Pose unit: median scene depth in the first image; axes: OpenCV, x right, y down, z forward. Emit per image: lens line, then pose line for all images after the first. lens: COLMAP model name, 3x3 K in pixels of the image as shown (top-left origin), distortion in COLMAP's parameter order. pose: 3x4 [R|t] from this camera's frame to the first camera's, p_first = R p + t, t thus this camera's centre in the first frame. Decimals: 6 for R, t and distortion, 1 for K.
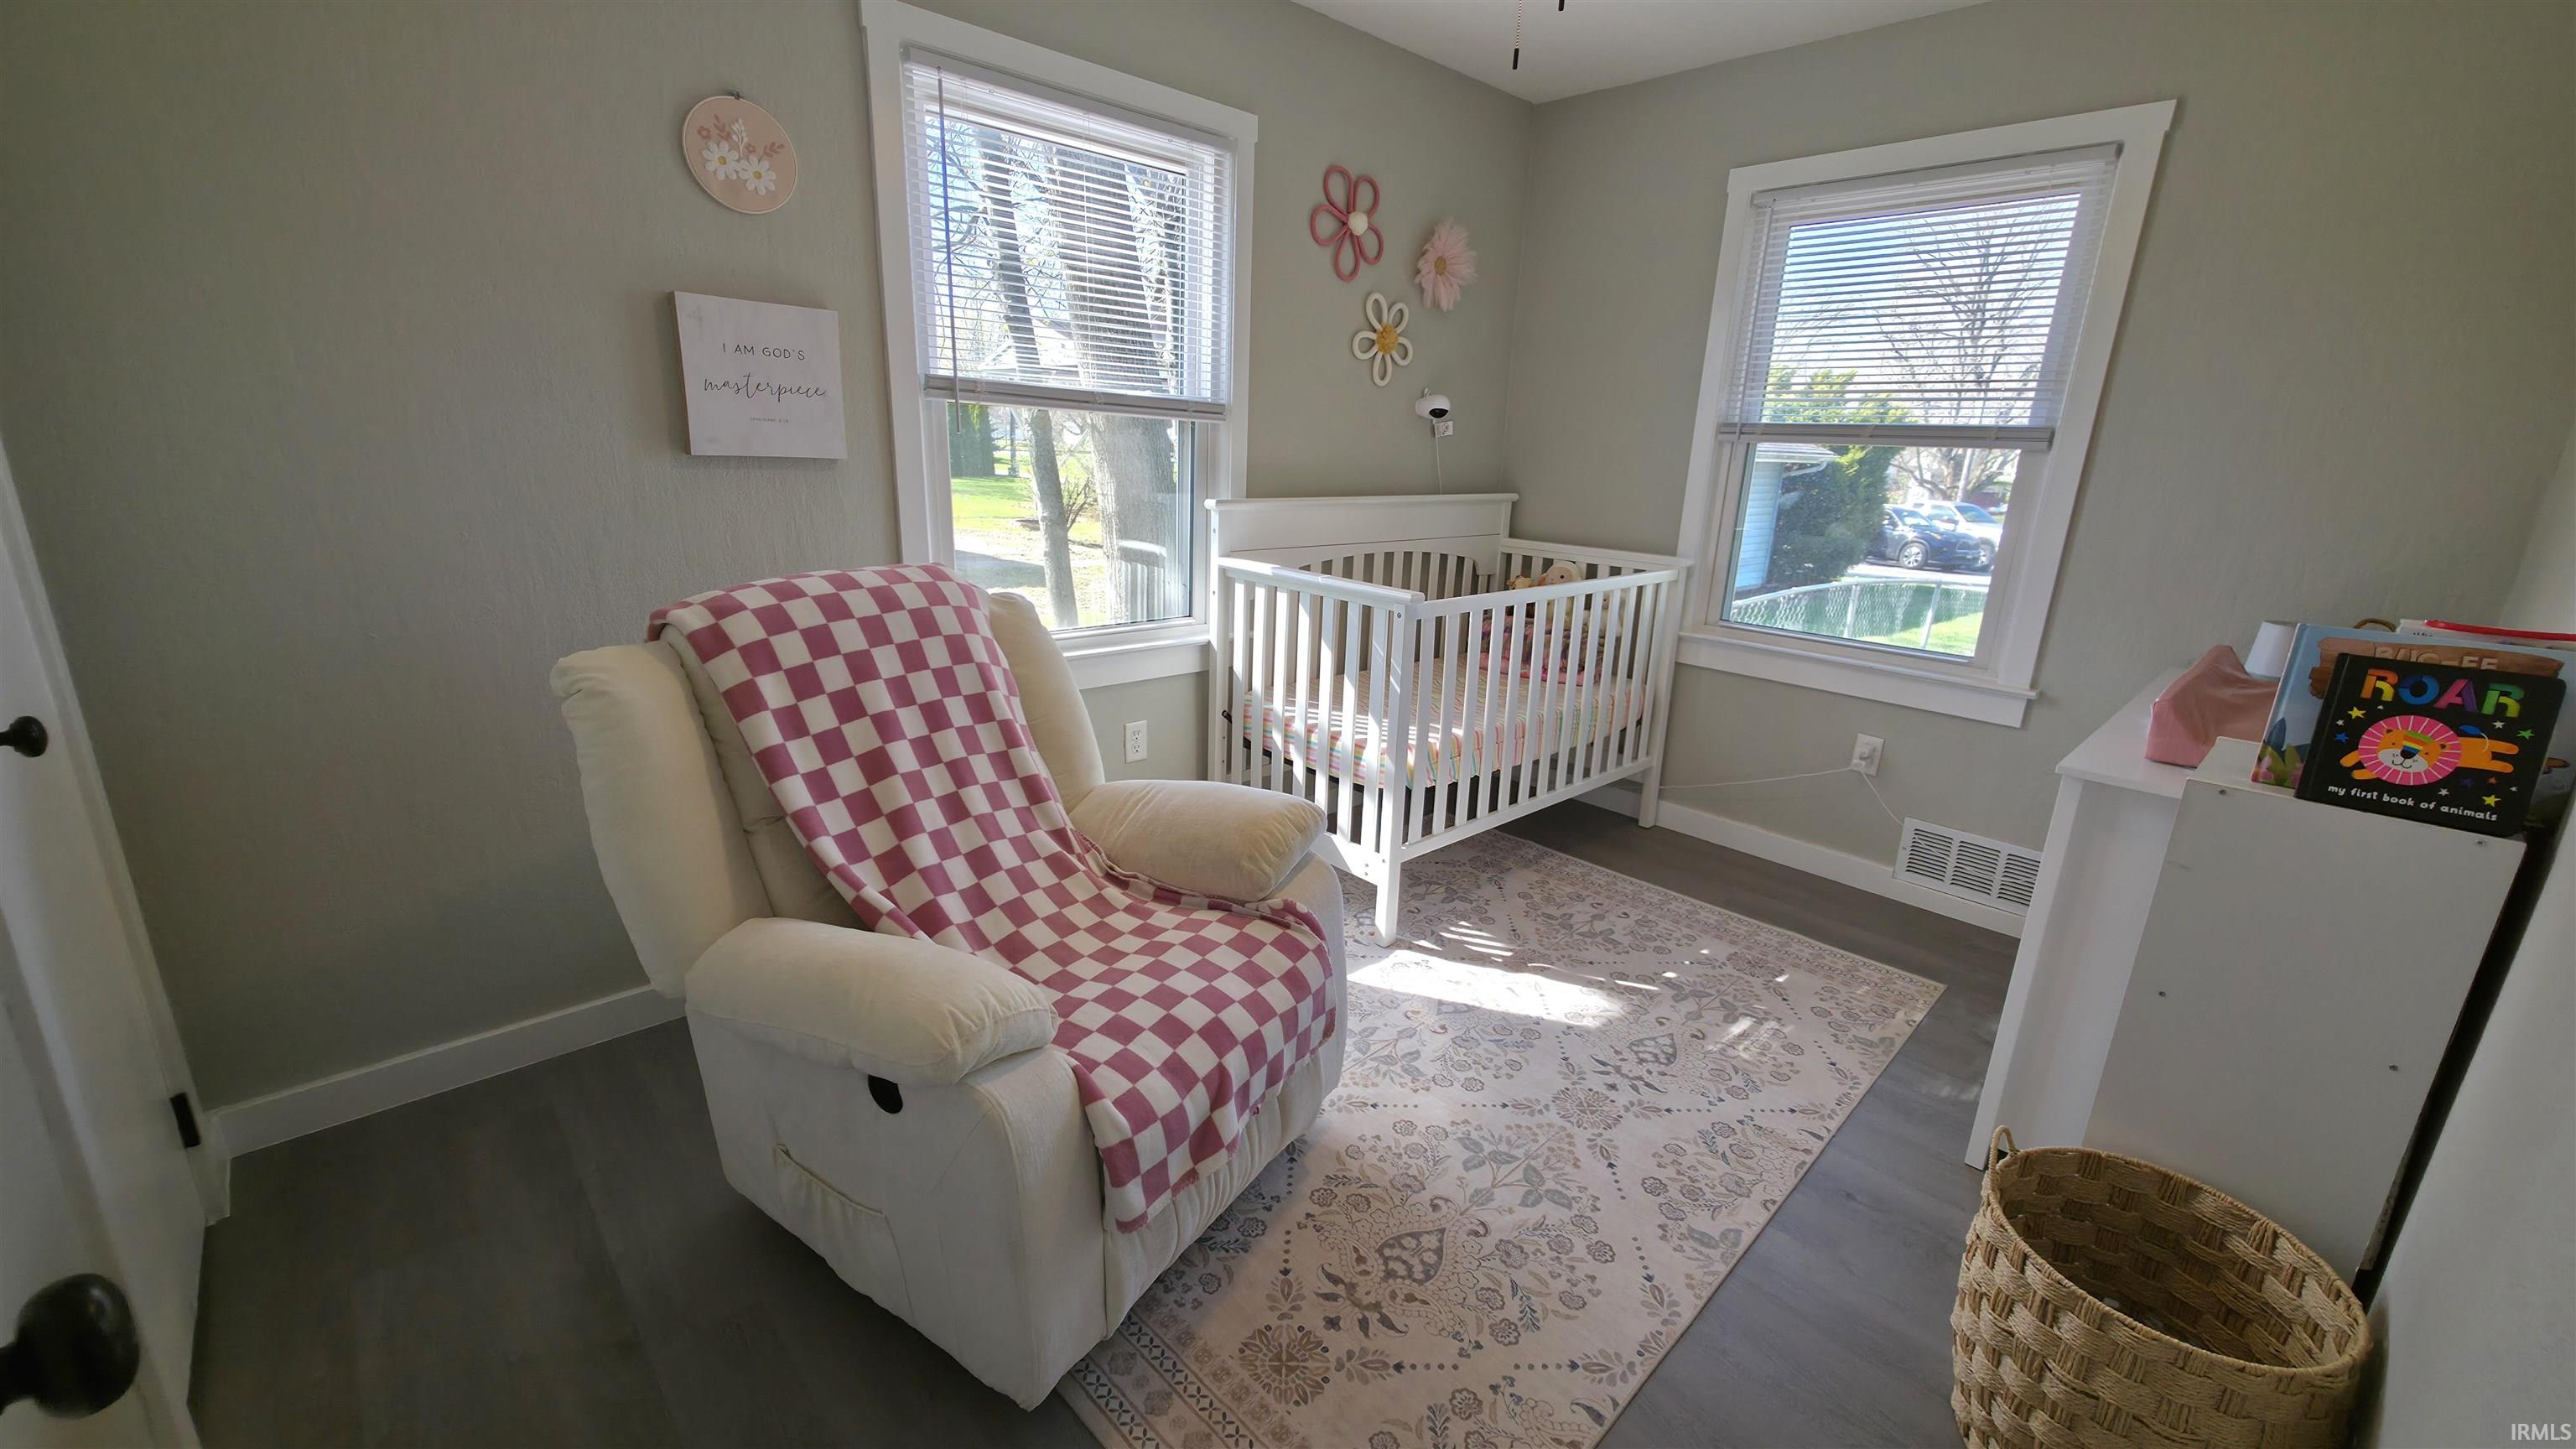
lens RADIAL K [[1028.1, 0, 1291.1], [0, 1028.1, 735.5], [0, 0, 1]] dist [0.002426, -0.000474]
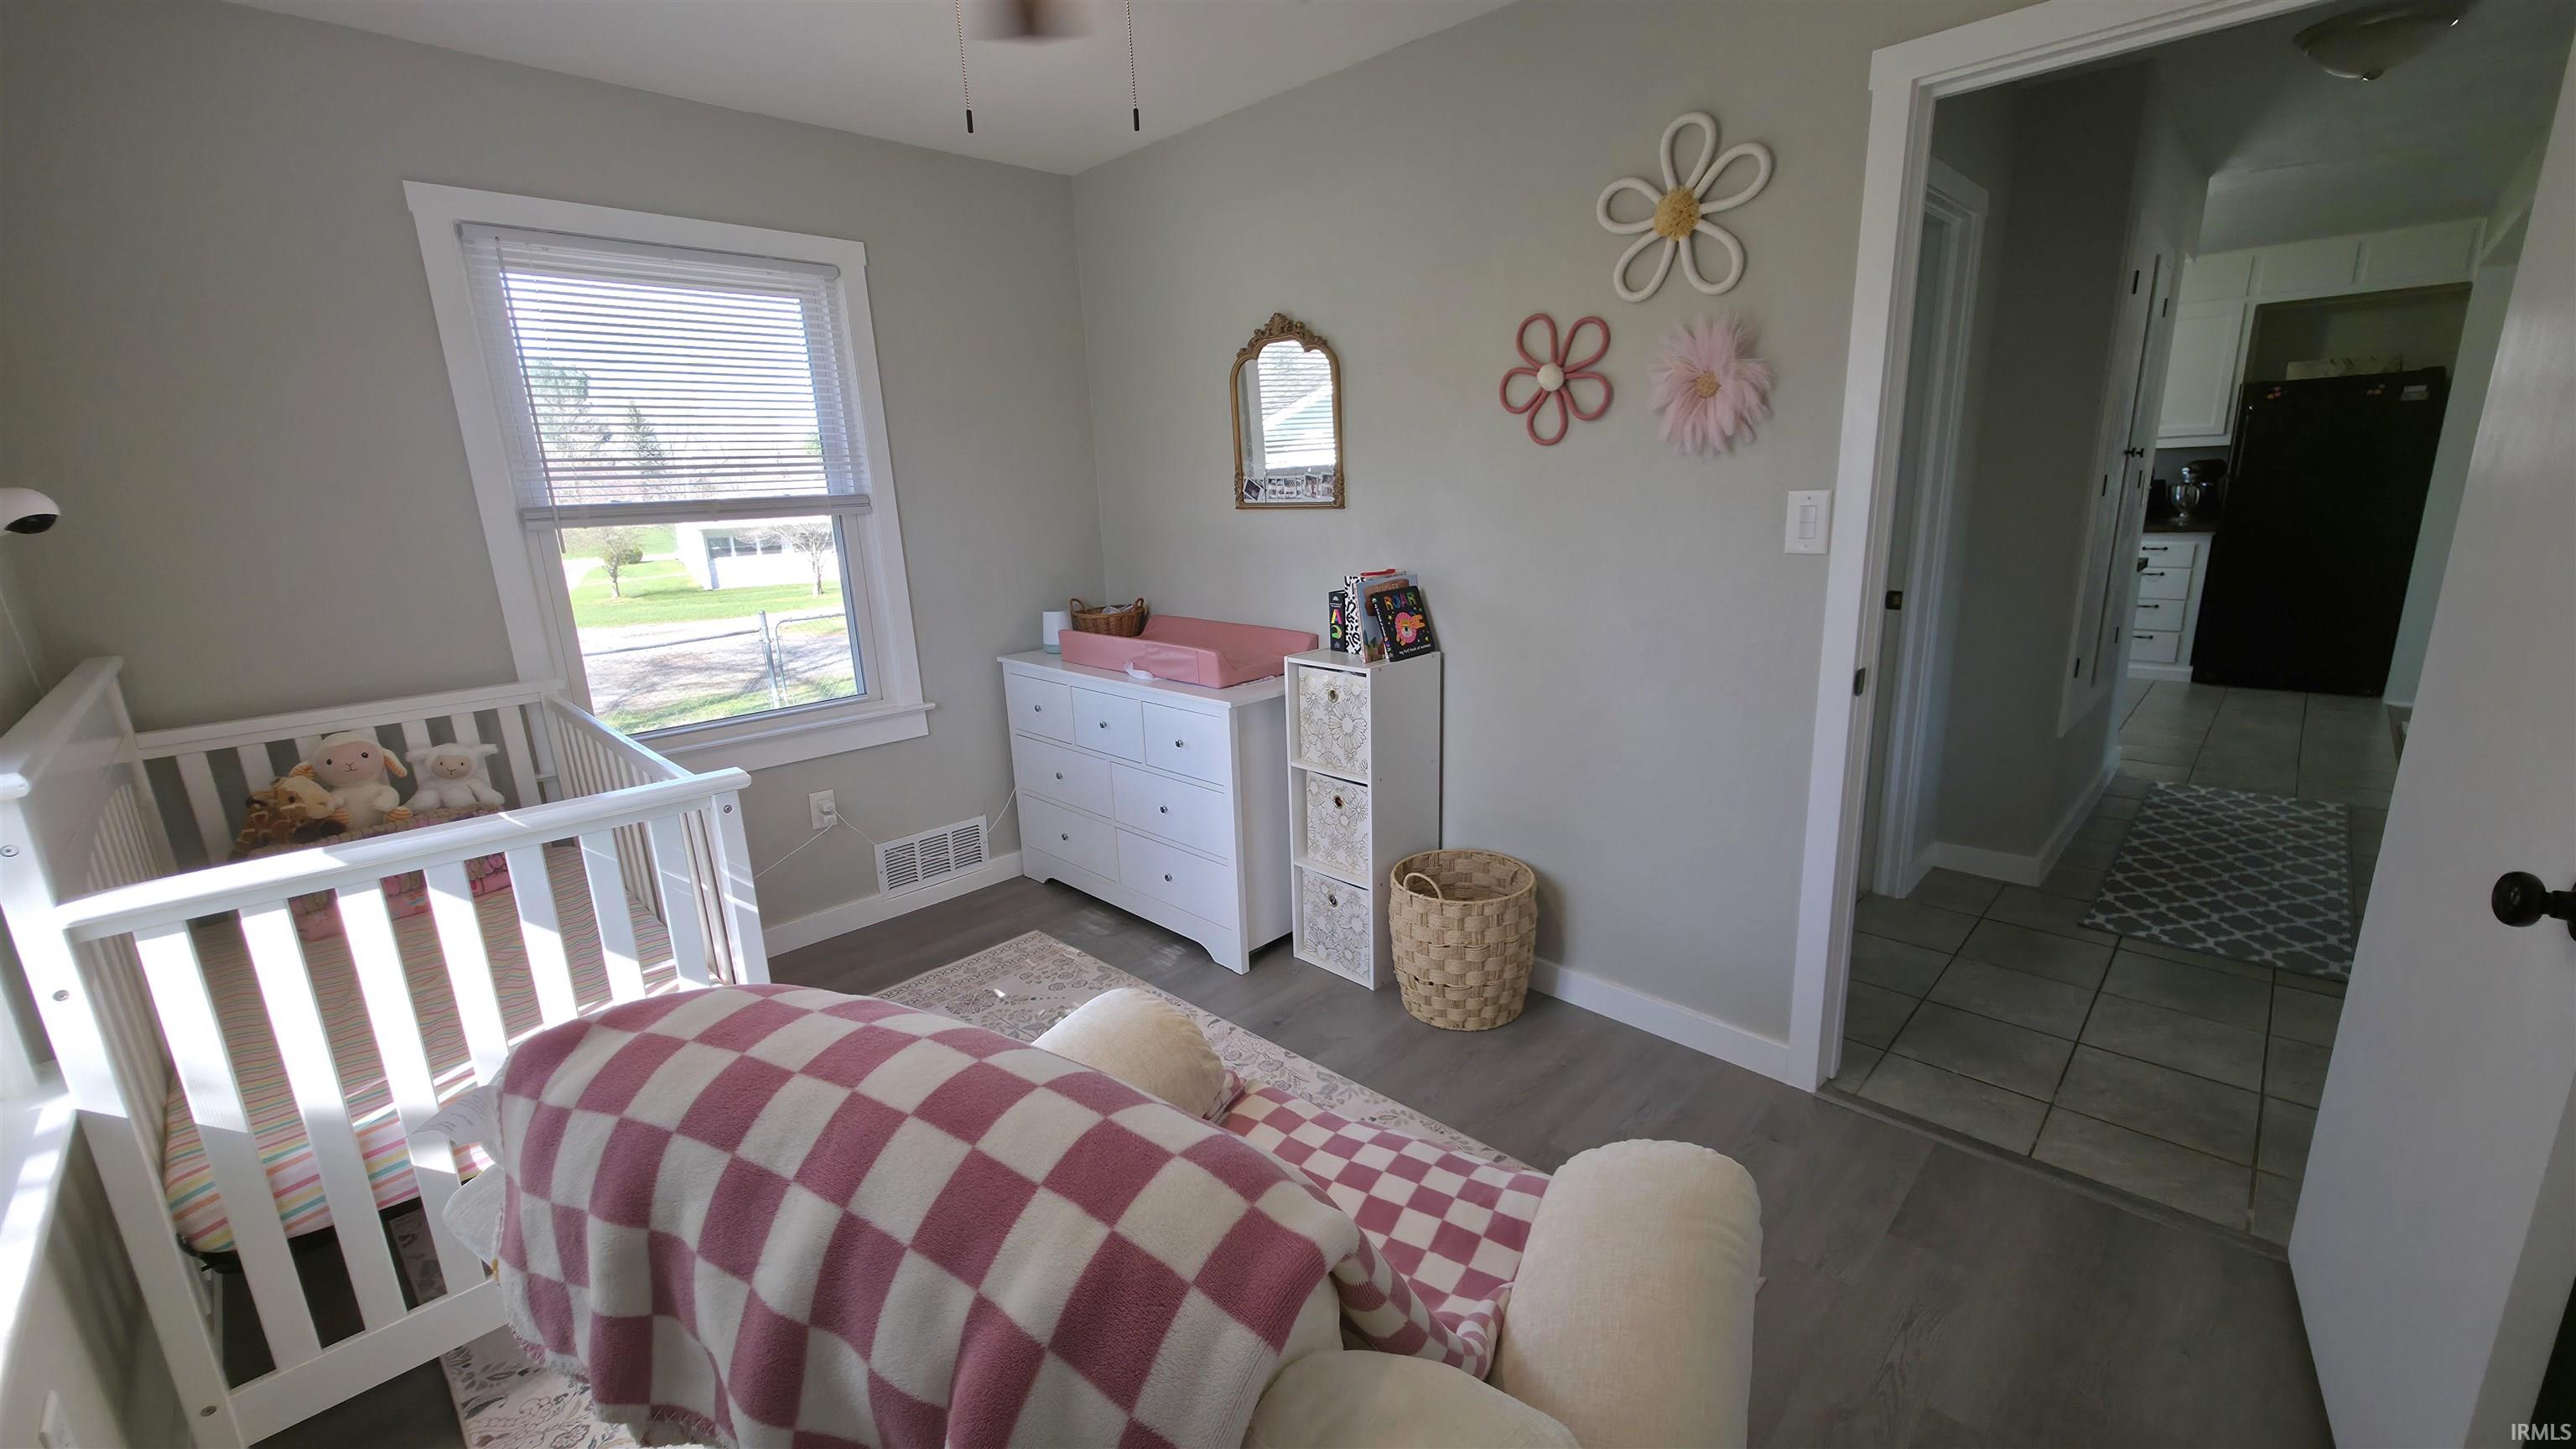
lens RADIAL K [[1028.1, 0, 1291.1], [0, 1028.1, 735.5], [0, 0, 1]] dist [0.002426, -0.000474]
pose [[-0.037432, -0.272129, 0.961533, -0.487922], [0.318412, 0.908806, 0.269602, -0.200300], [-0.947213, 0.316255, 0.052631, 0.531029]]
